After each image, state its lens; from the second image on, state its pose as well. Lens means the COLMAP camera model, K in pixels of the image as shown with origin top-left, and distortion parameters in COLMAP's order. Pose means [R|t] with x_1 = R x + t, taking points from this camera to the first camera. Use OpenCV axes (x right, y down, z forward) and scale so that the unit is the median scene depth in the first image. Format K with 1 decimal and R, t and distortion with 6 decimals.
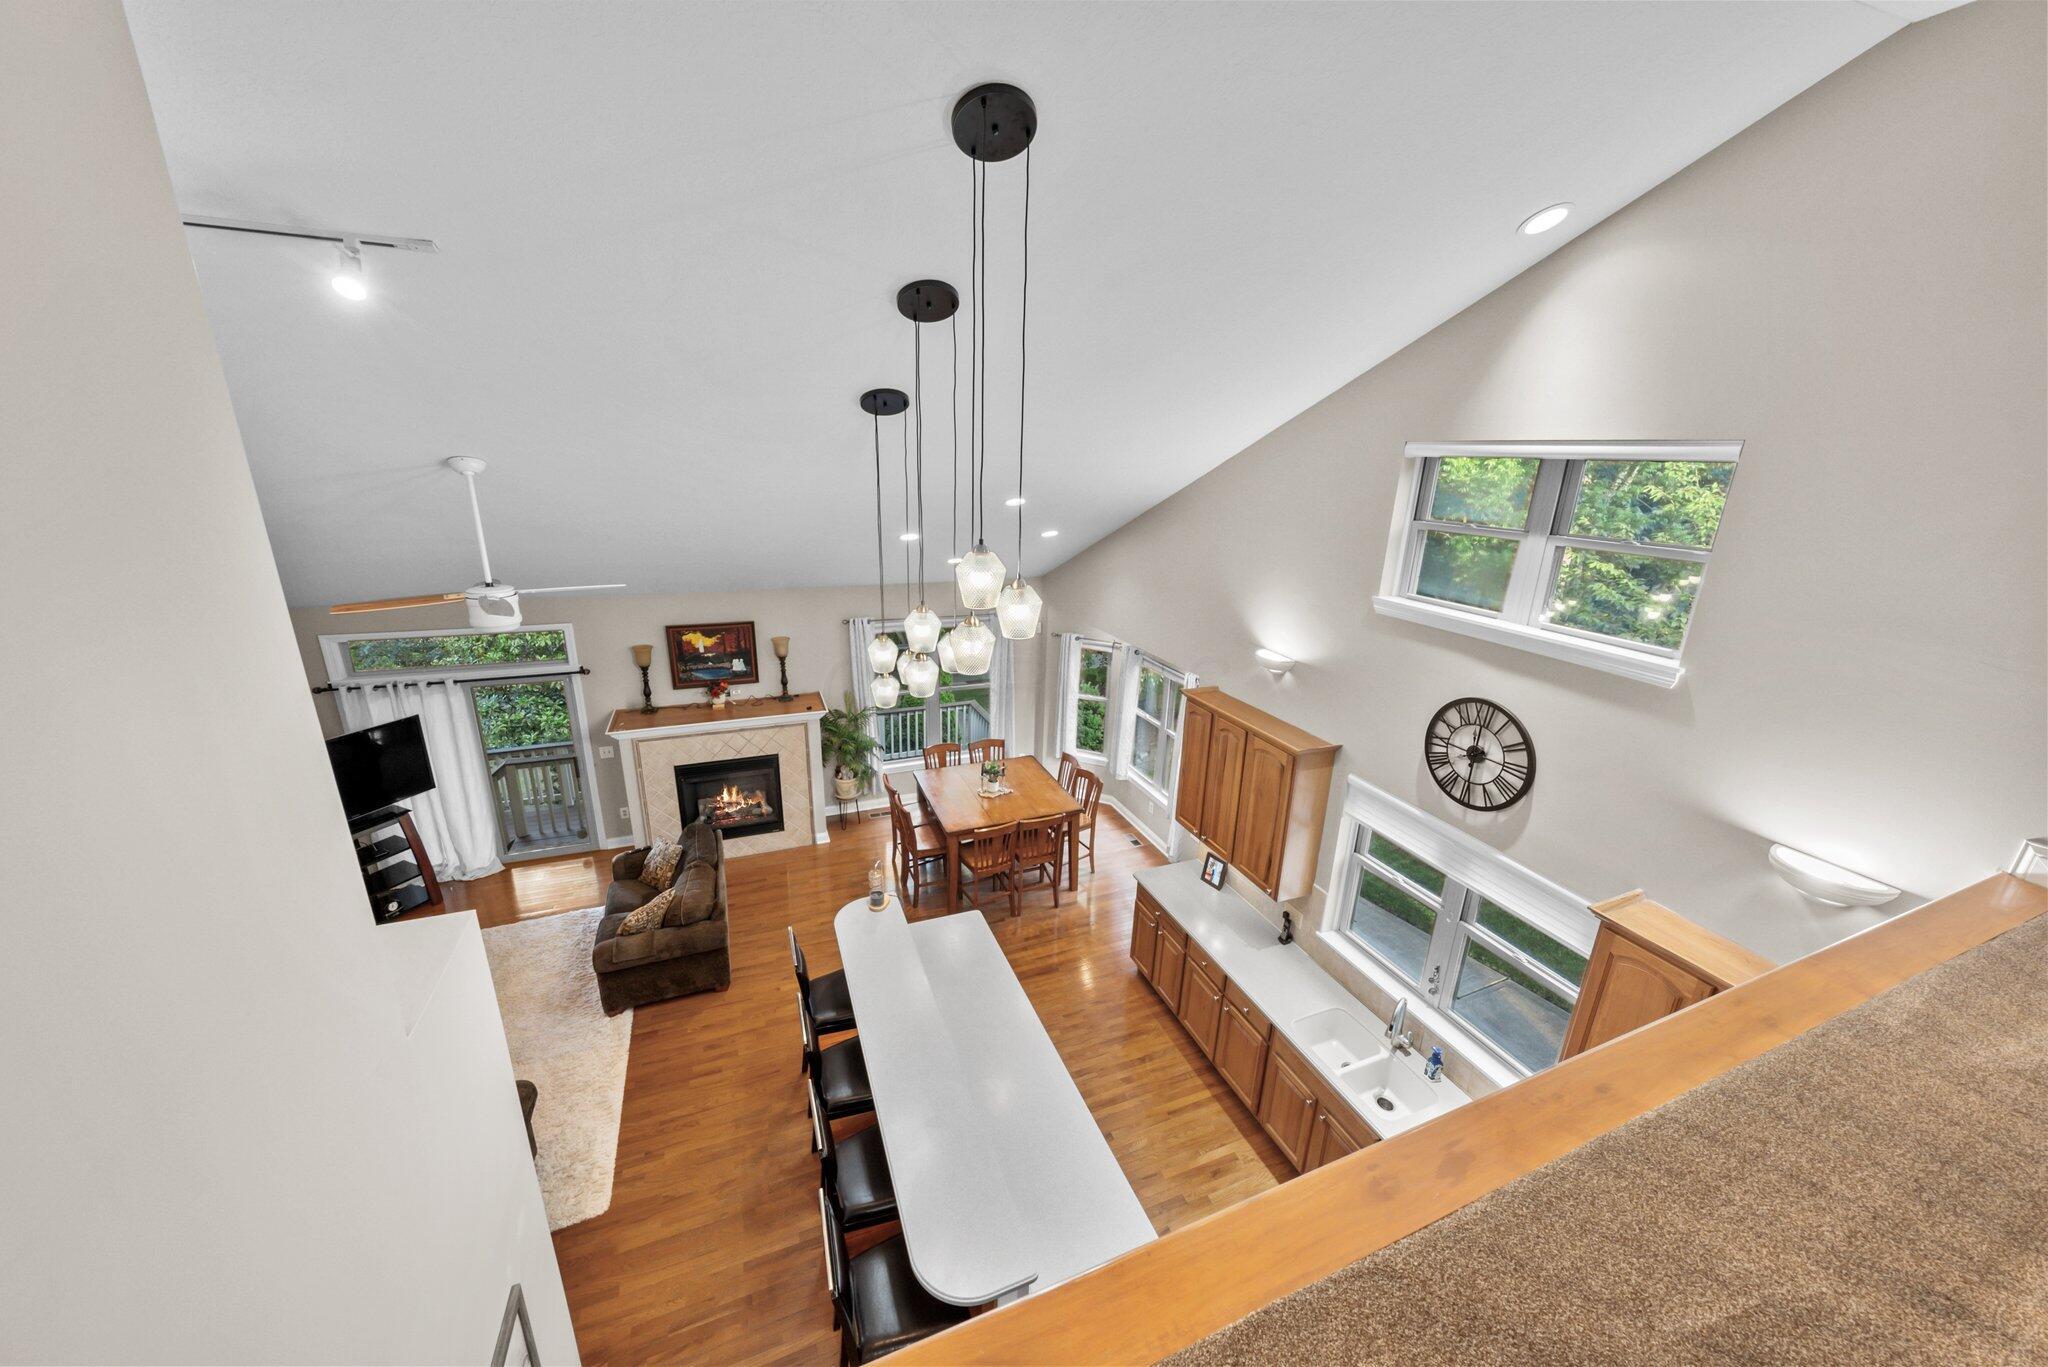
lens RADIAL K [[740.1, 0, 1034.7], [0, 740.1, 669.5], [0, 0, 1]] dist [-0.001004, -0.000203]
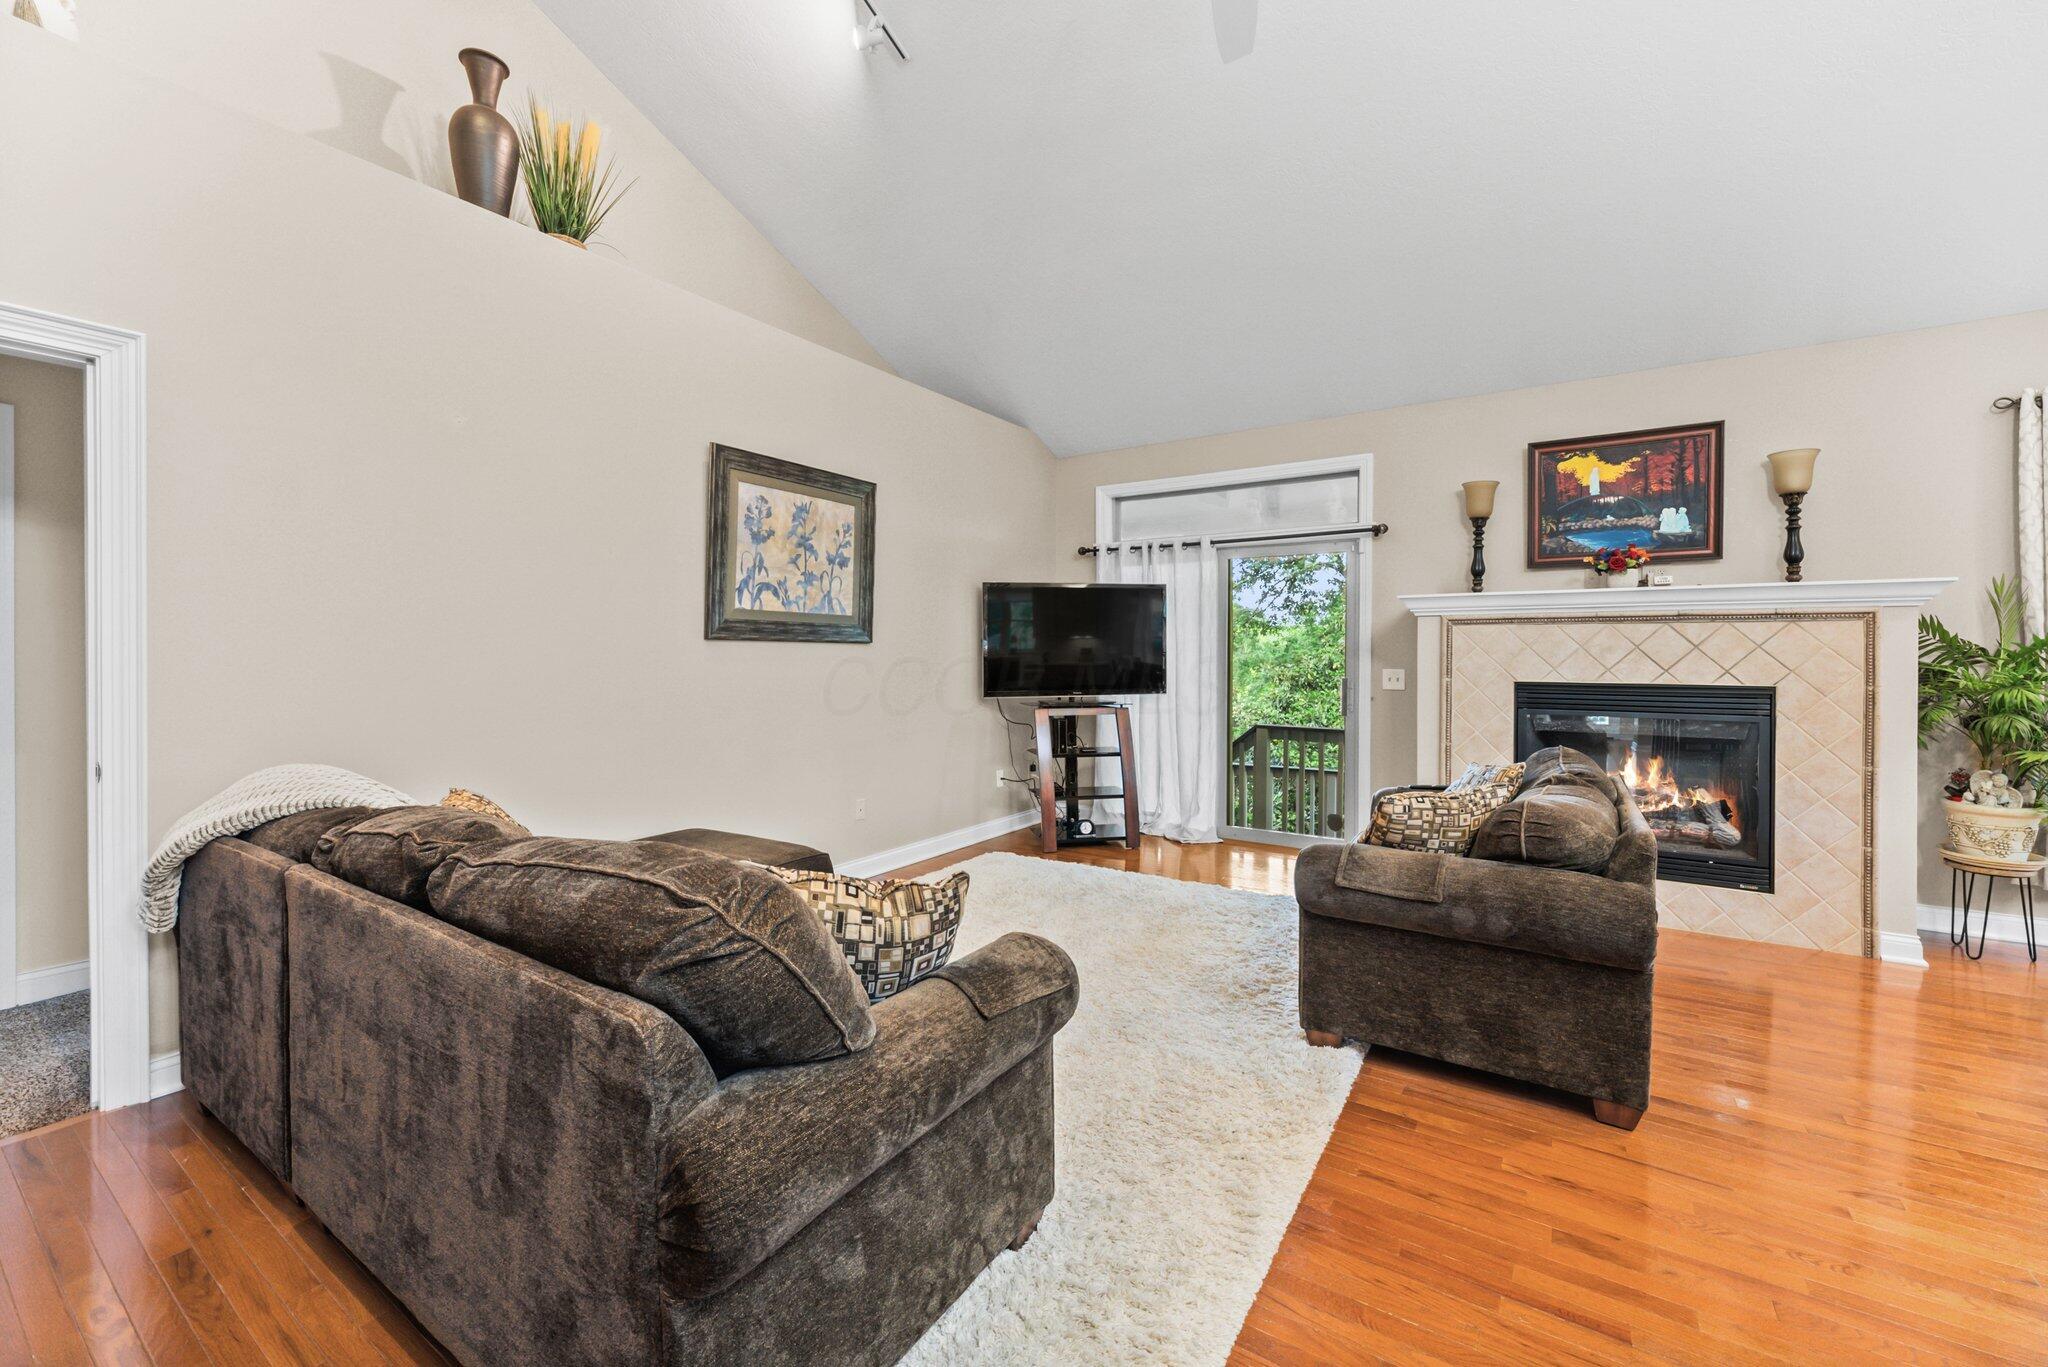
lens RADIAL K [[813.4, 0, 1032.8], [0, 813.4, 665.7], [0, 0, 1]] dist [0.001011, 0.000005]
pose [[0.567900, -0.015213, -0.822957, -0.215014], [-0.220714, 0.960398, -0.170063, 0.283055], [0.792953, 0.278217, 0.542052, 0.431408]]
